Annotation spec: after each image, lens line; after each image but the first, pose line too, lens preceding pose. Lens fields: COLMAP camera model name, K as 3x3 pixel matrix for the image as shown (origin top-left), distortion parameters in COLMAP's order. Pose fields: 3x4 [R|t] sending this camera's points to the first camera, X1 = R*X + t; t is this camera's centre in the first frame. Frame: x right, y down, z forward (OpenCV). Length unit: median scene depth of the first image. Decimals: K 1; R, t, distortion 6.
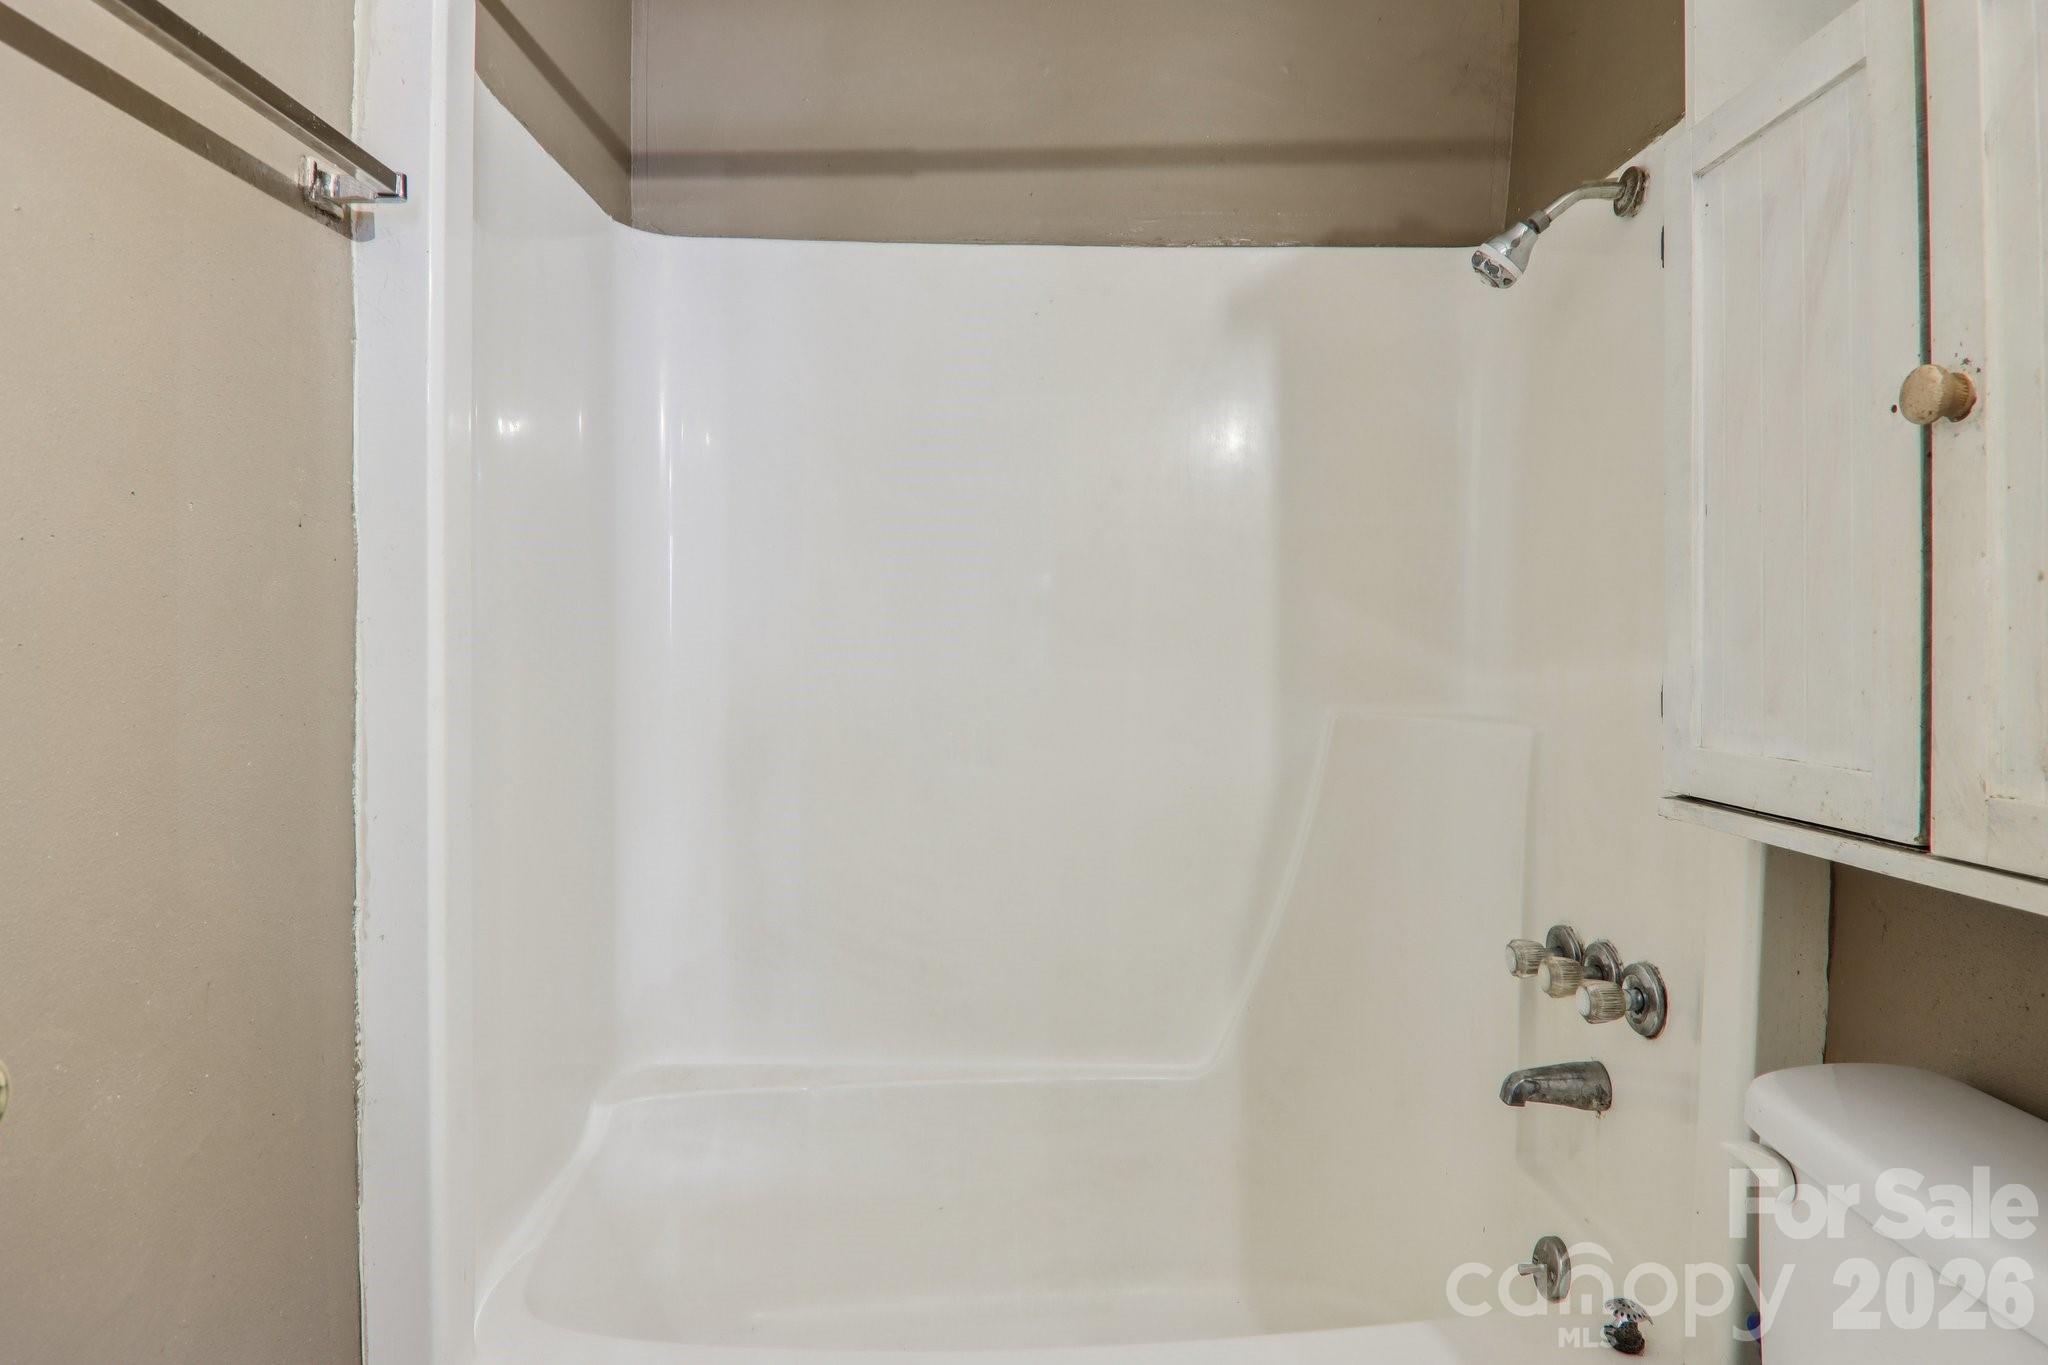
lens RADIAL K [[1161.0, 0, 1024.8], [0, 1161.0, 646.7], [0, 0, 1]] dist [0.022749, -0.028399]
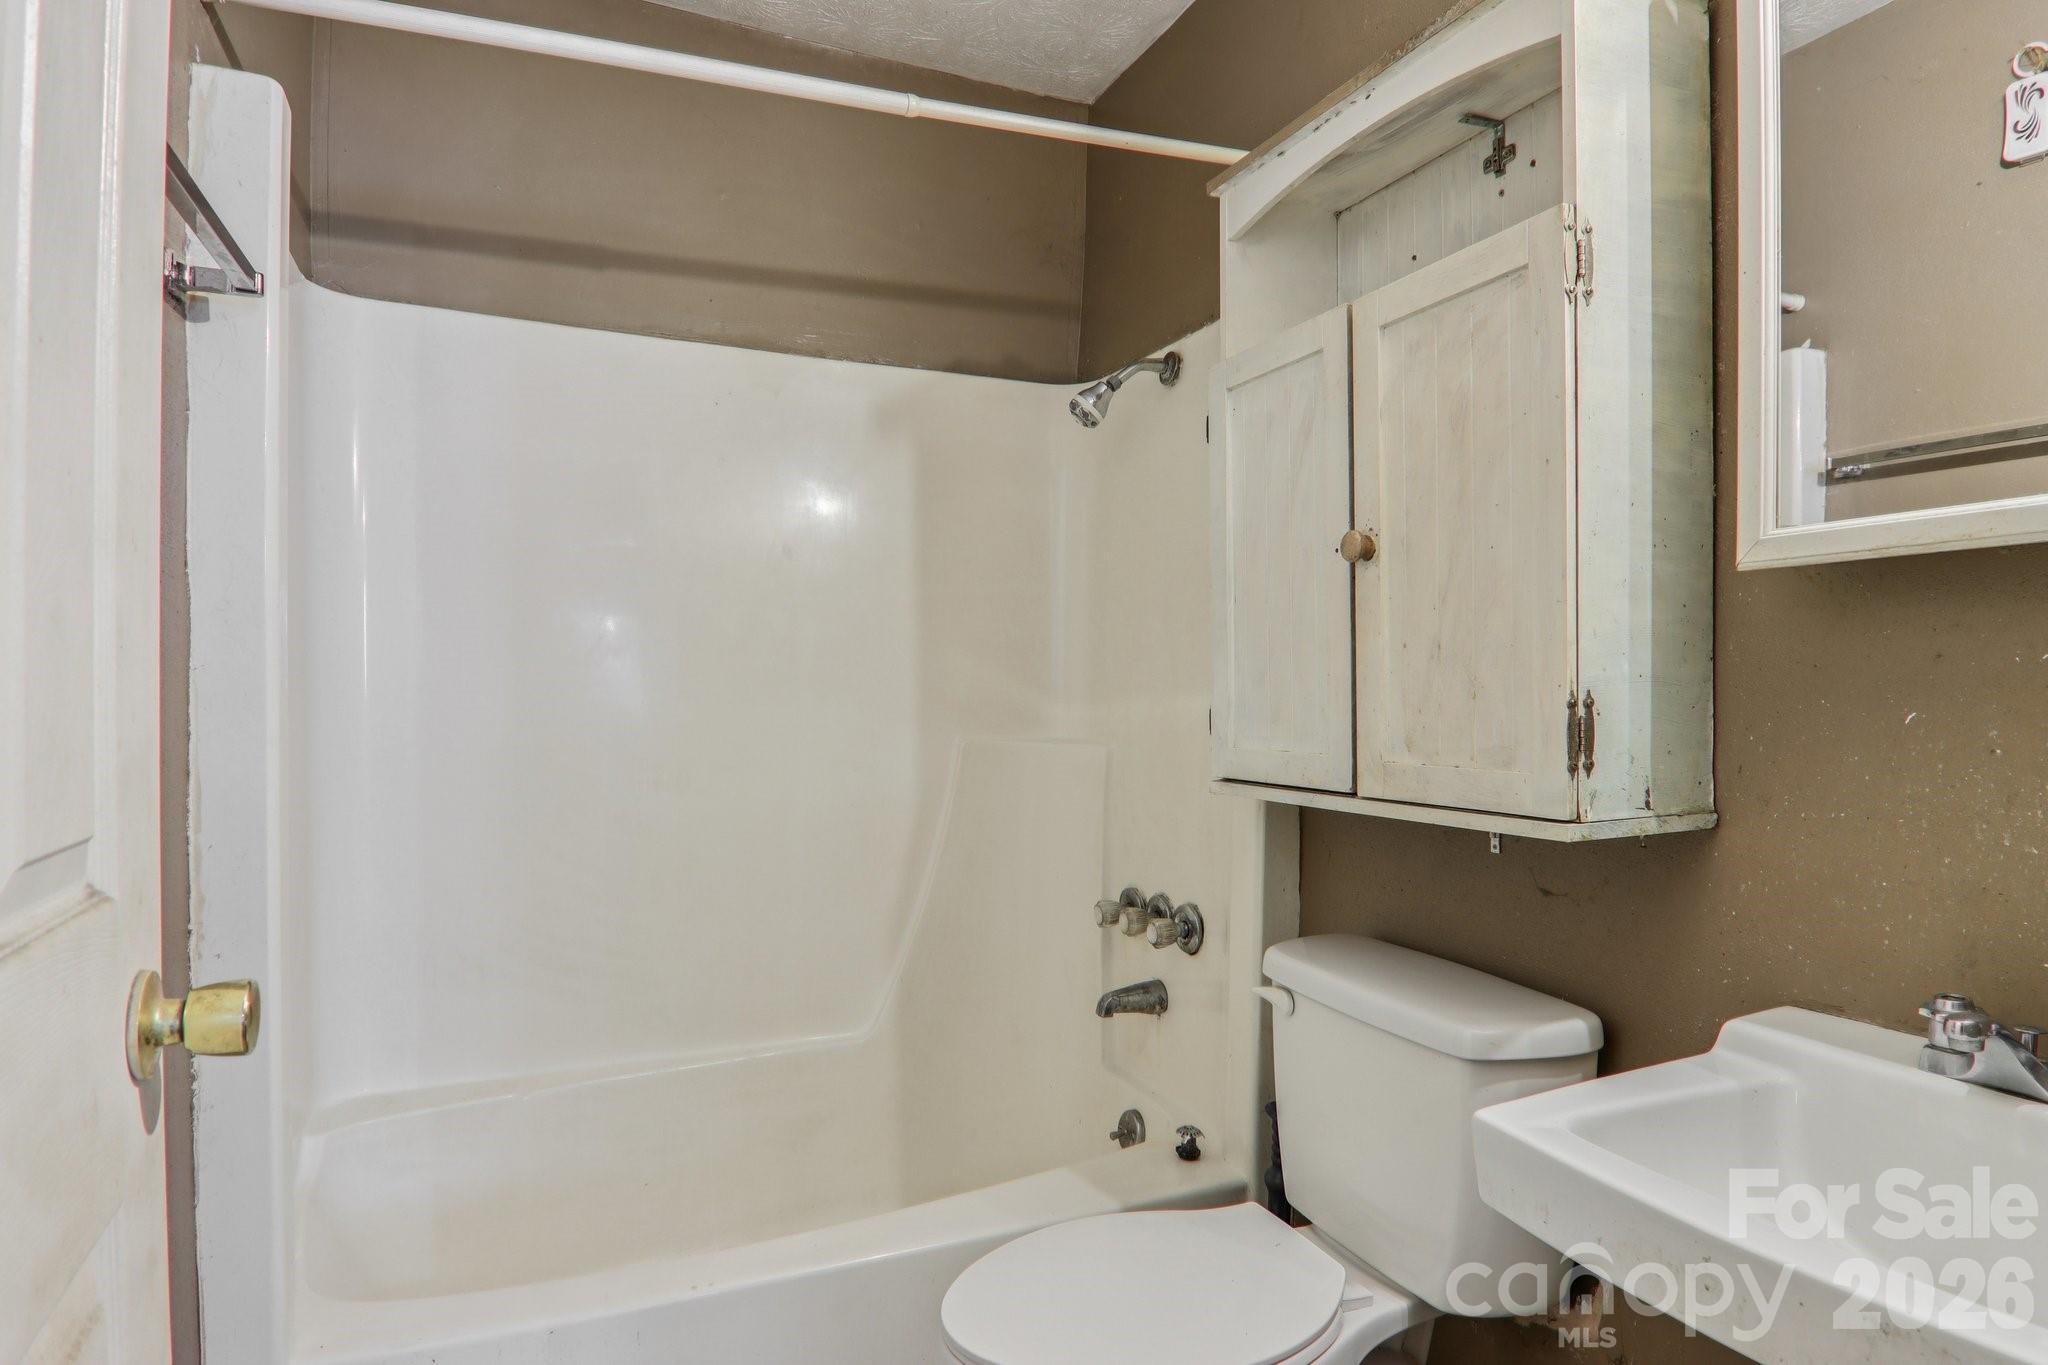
lens RADIAL K [[1166.4, 0, 1028.4], [0, 1166.4, 673.9], [0, 0, 1]] dist [0.059561, -0.042467]
pose [[0.916717, -0.001298, 0.399535, -0.236881], [0.007996, 0.999854, -0.015096, 0.005376], [-0.399457, 0.017033, 0.916594, -0.265799]]
